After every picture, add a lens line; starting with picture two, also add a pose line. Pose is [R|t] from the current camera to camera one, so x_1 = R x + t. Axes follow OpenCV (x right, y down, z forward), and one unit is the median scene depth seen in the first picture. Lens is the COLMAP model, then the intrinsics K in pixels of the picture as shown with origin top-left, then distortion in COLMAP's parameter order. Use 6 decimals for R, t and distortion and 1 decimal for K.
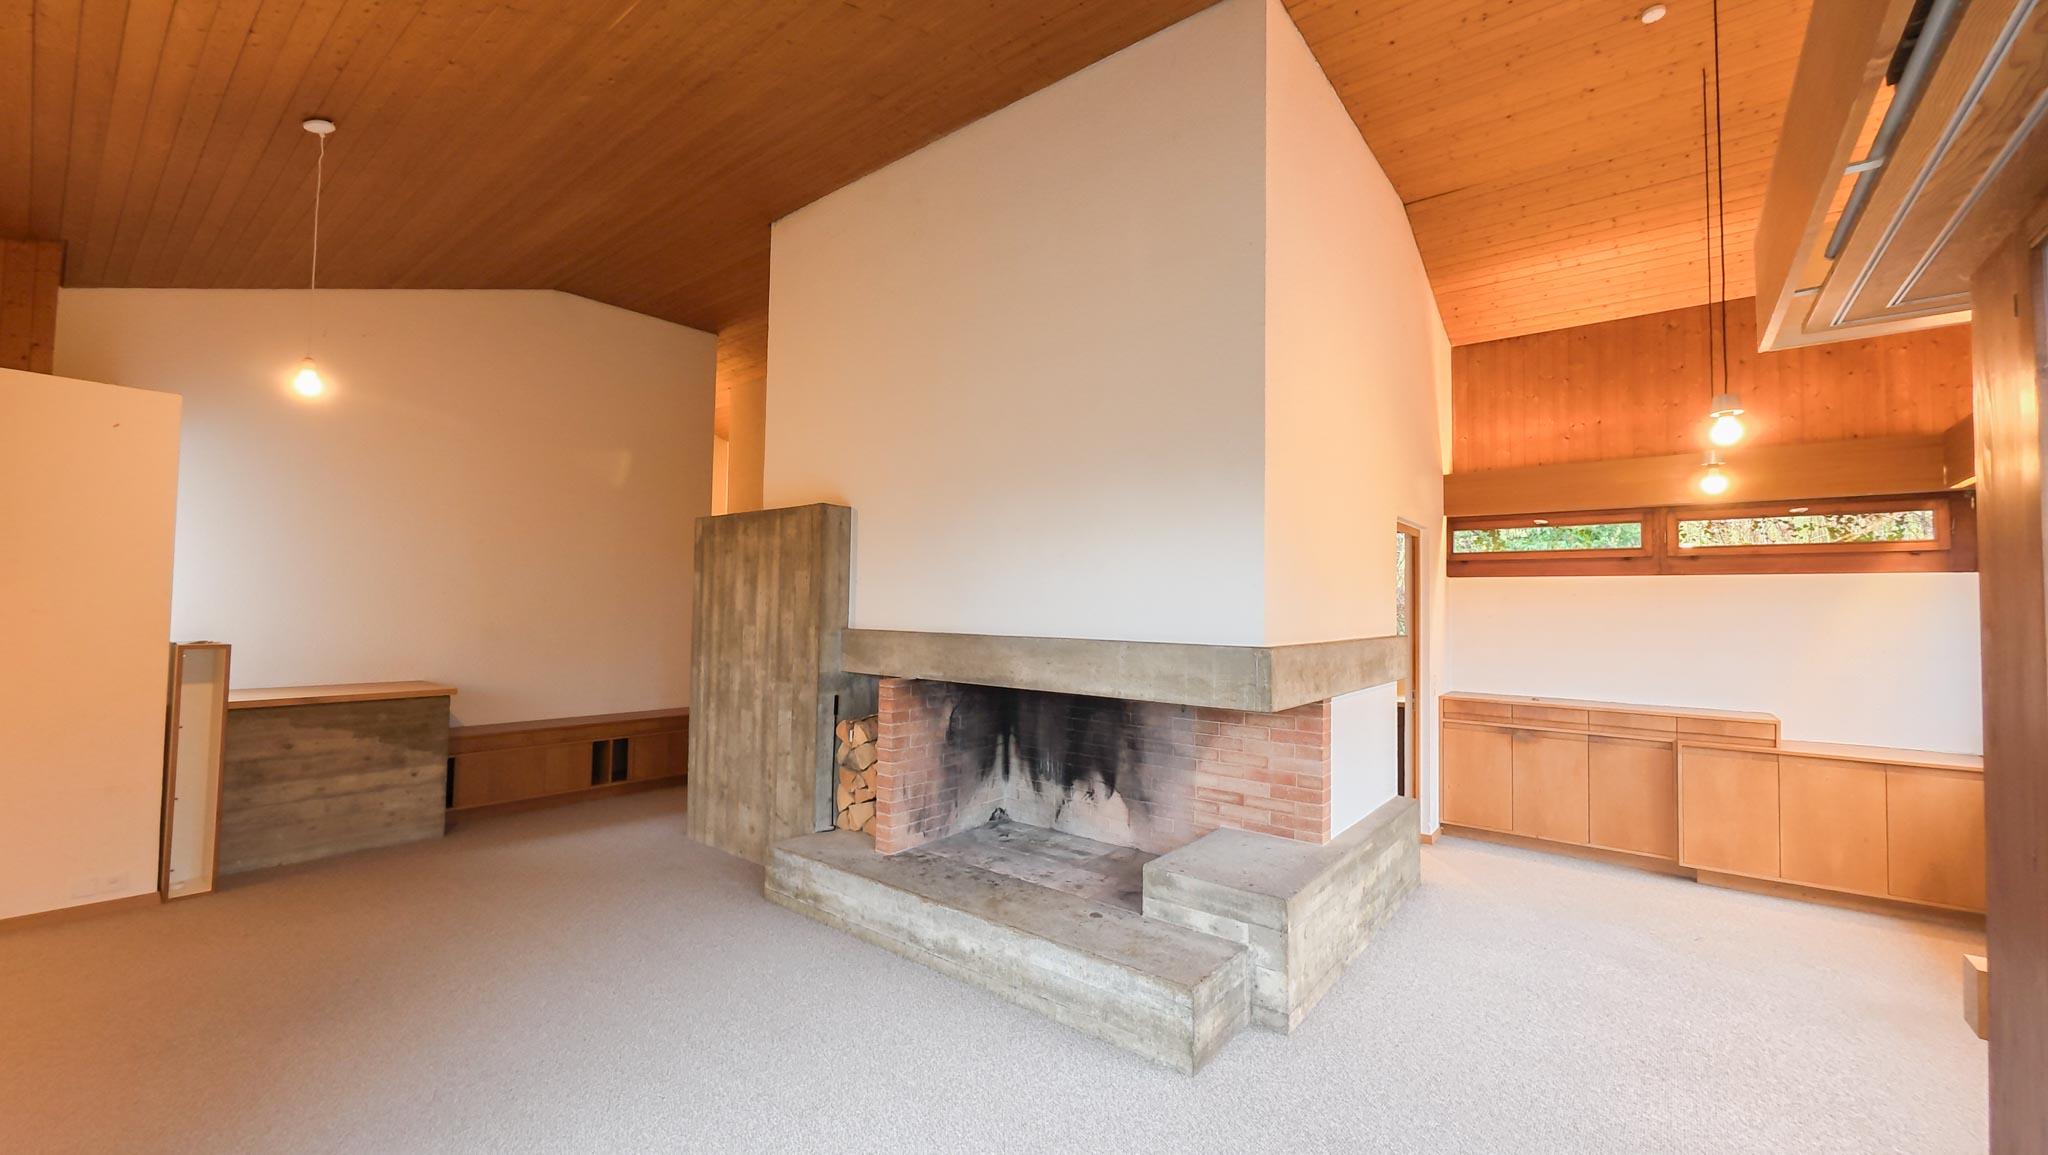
lens RADIAL K [[798.7, 0, 1020.6], [0, 798.7, 577.9], [0, 0, 1]] dist [-0.002342, -0.000084]
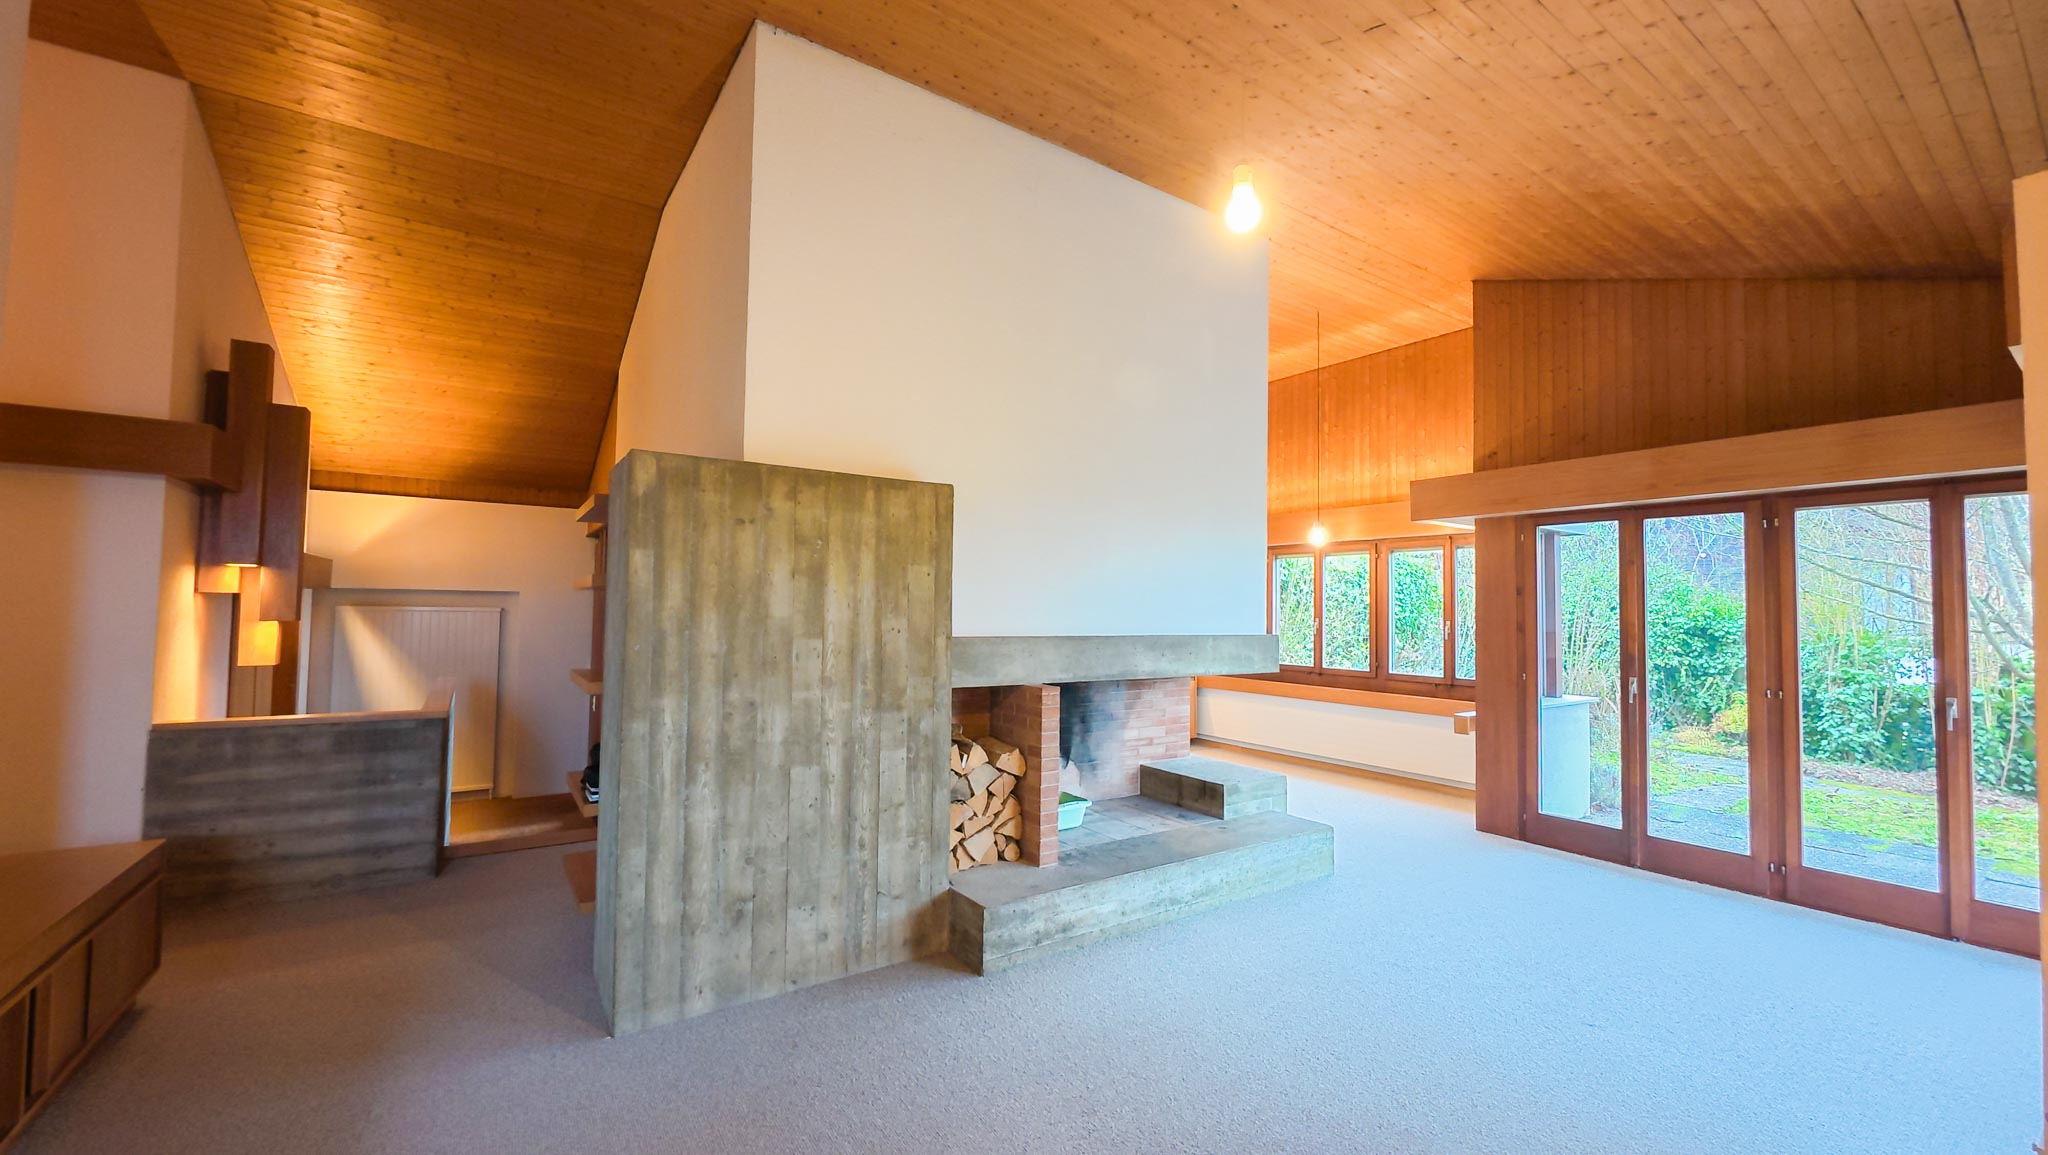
lens RADIAL K [[798.7, 0, 1022.9], [0, 798.7, 577.4], [0, 0, 1]] dist [-0.002342, -0.000084]
pose [[0.288791, 0.027237, 0.957005, -0.967633], [-0.047181, 0.998786, -0.014189, 0.009010], [-0.956229, -0.041054, 0.289726, 0.661212]]
